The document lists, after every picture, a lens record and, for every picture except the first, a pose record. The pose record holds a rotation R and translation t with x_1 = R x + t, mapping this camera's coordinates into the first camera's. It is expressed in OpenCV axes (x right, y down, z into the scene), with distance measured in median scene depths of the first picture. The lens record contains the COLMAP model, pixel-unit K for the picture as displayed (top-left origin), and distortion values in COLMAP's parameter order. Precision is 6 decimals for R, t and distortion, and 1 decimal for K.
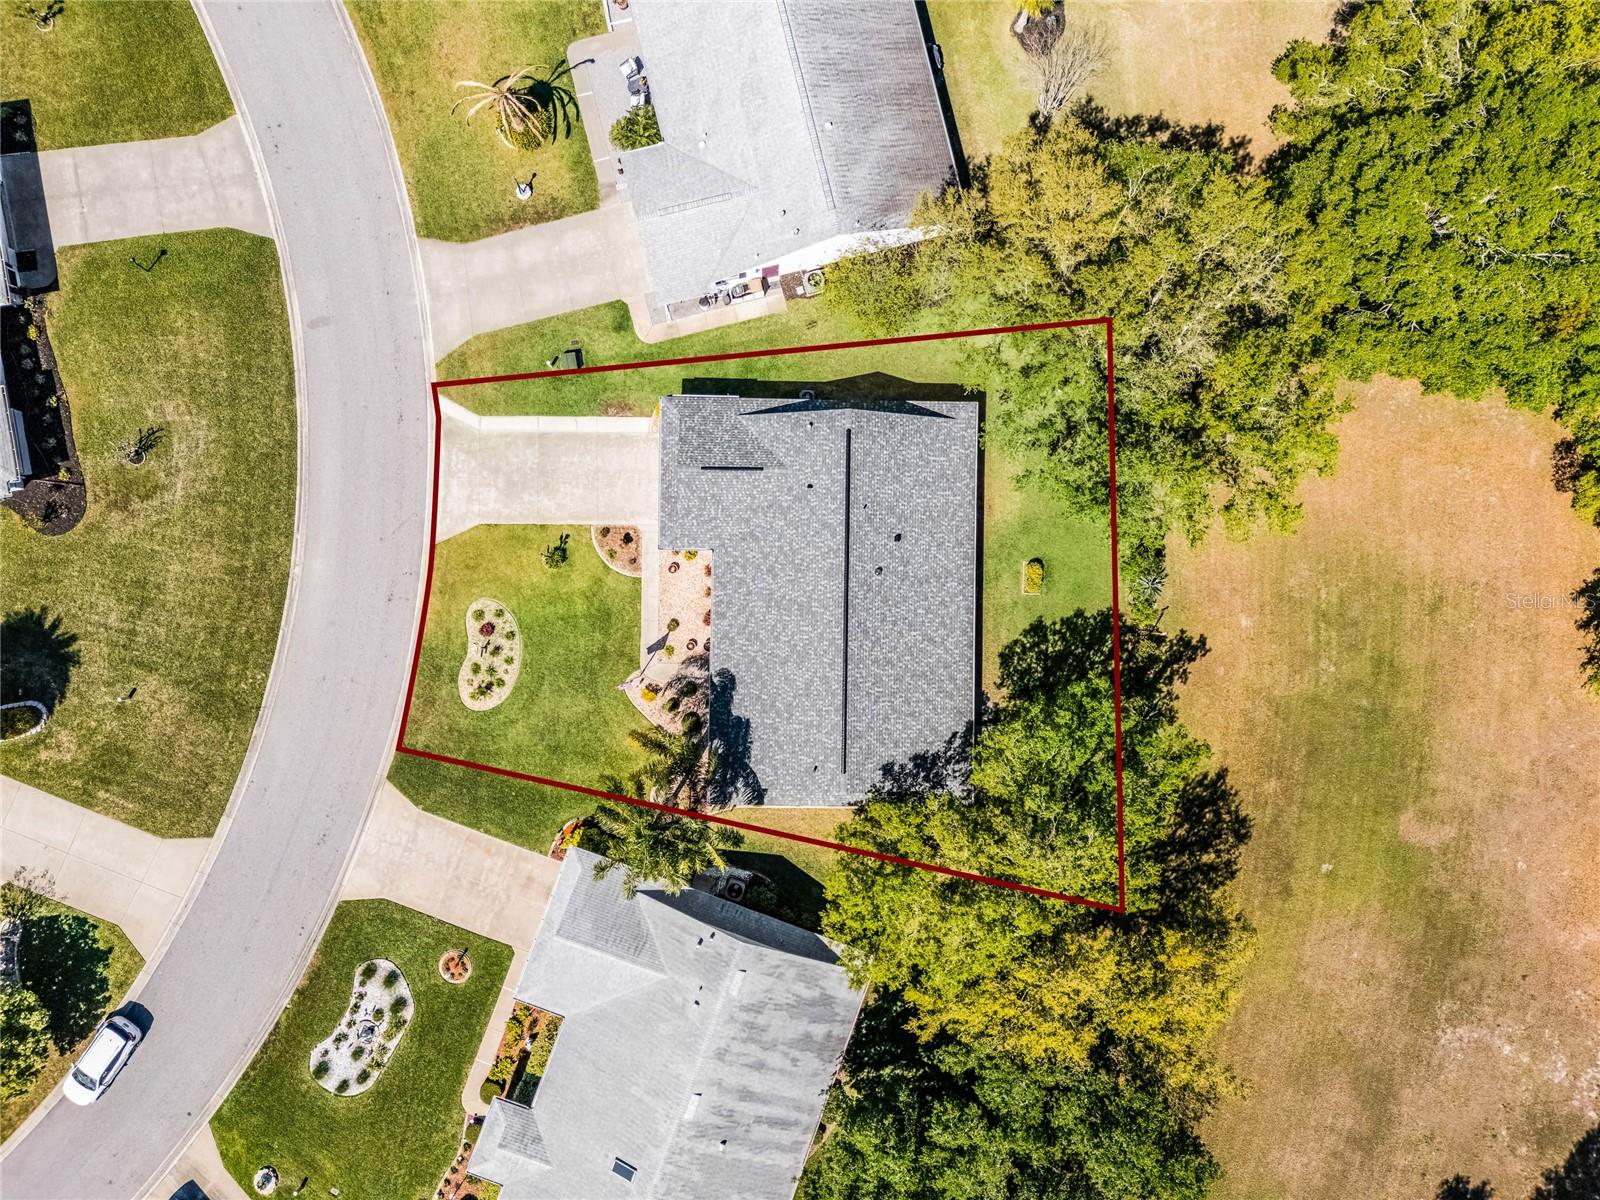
lens RADIAL K [[1158.8, 0, 804.5], [0, 1158.8, 597.8], [0, 0, 1]] dist [0.106120, -0.126097]
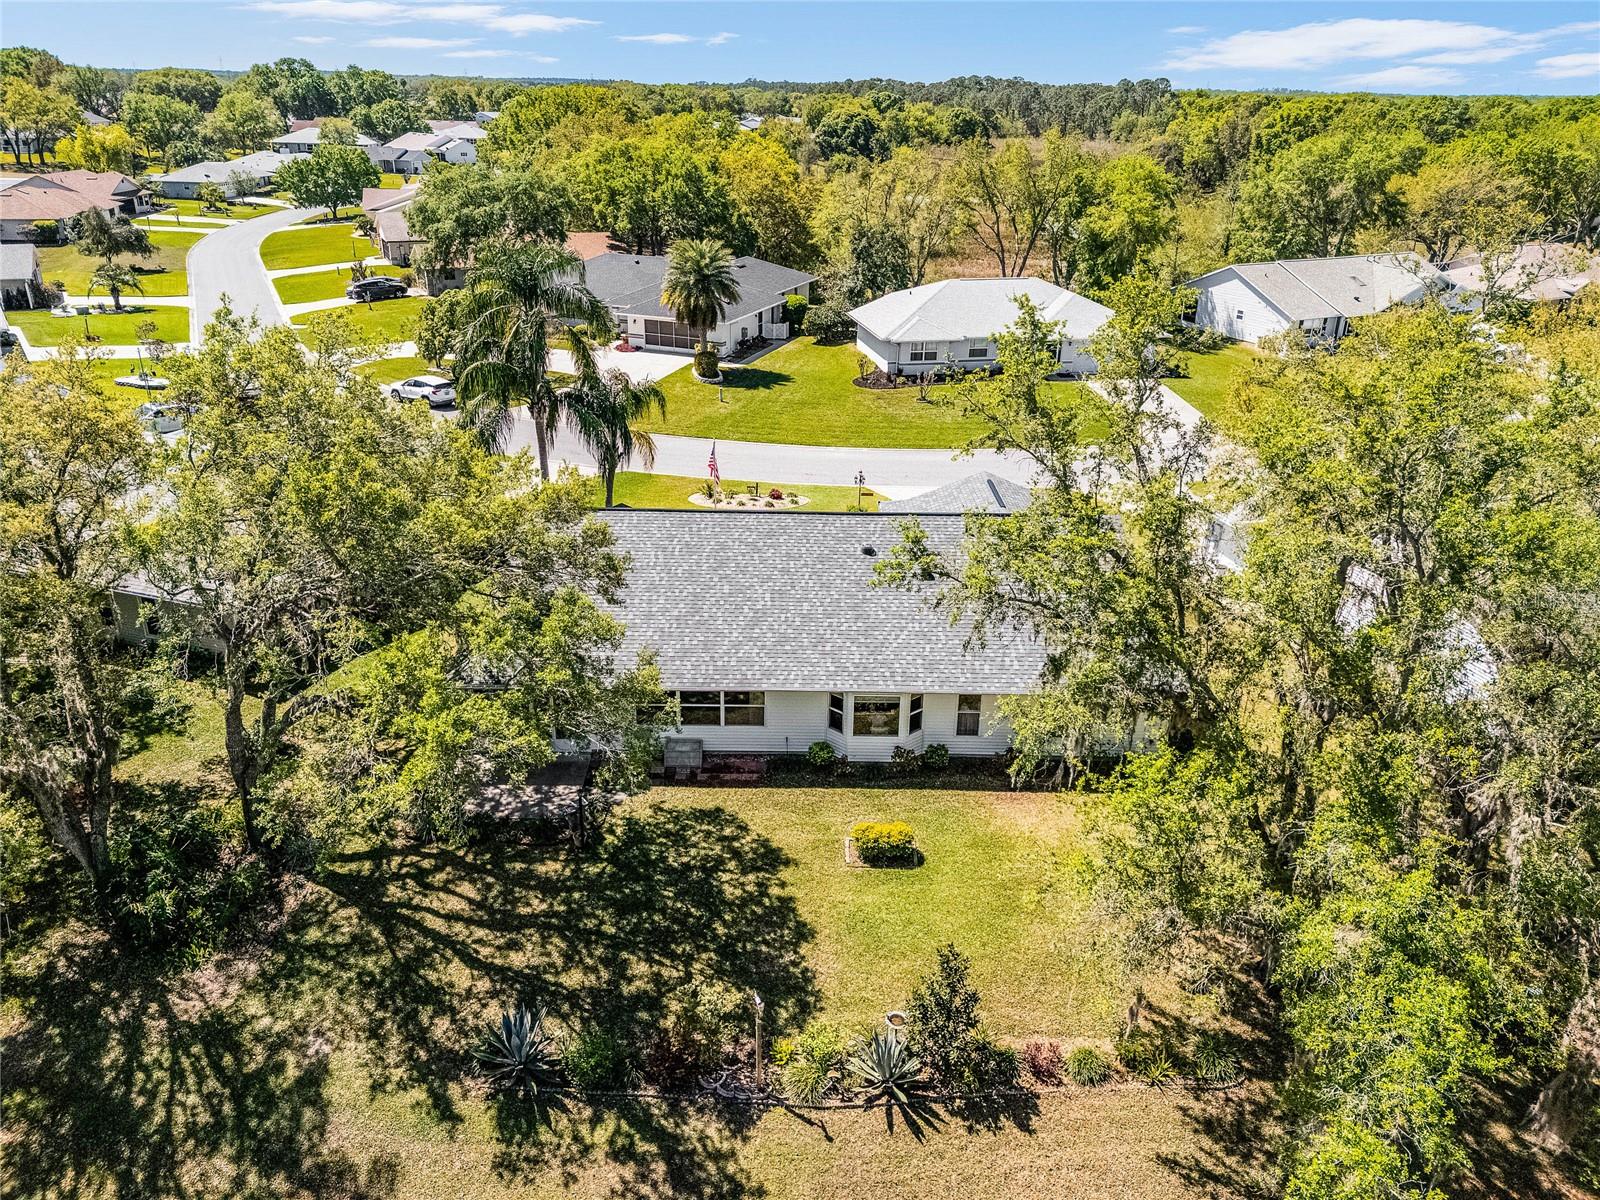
lens RADIAL K [[1173.8, 0, 804.7], [0, 1173.8, 594.9], [0, 0, 1]] dist [0.050449, -0.045159]
pose [[0.019239, 0.339767, -0.940313, 0.610601], [-0.999623, 0.024977, -0.011427, 0.015965], [0.019604, 0.940178, 0.340119, 0.746420]]
